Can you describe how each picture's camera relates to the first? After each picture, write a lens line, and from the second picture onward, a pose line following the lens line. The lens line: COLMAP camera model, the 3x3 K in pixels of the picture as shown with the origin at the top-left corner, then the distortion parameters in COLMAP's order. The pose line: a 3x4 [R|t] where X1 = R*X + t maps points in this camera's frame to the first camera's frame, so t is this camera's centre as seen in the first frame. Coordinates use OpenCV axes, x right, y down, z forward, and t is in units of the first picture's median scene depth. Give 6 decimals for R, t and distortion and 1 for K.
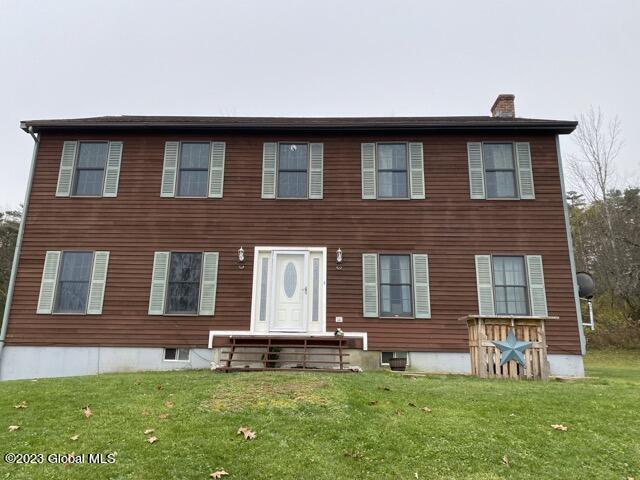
lens RADIAL K [[481.5, 0, 320.0], [0, 481.5, 240.0], [0, 0, 1]] dist [0.005475, -0.000875]
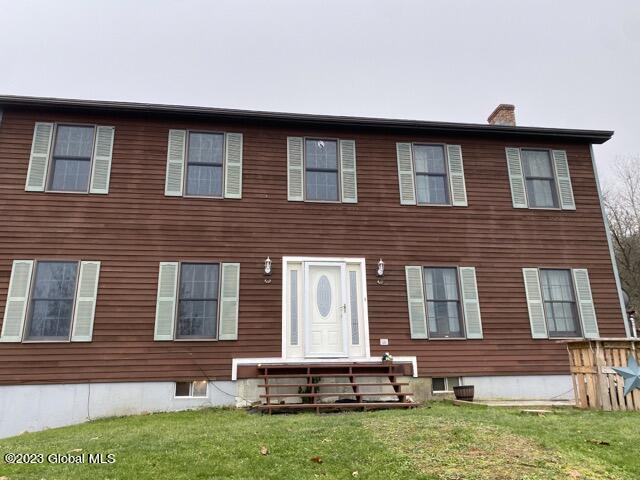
lens RADIAL K [[484.8, 0, 319.9], [0, 484.8, 234.0], [0, 0, 1]] dist [0.004828, 0.002027]
pose [[0.985244, 0.017261, 0.170281, -0.217295], [-0.010899, 0.999210, -0.038230, 0.005535], [-0.170806, 0.035810, 0.984654, 0.146712]]
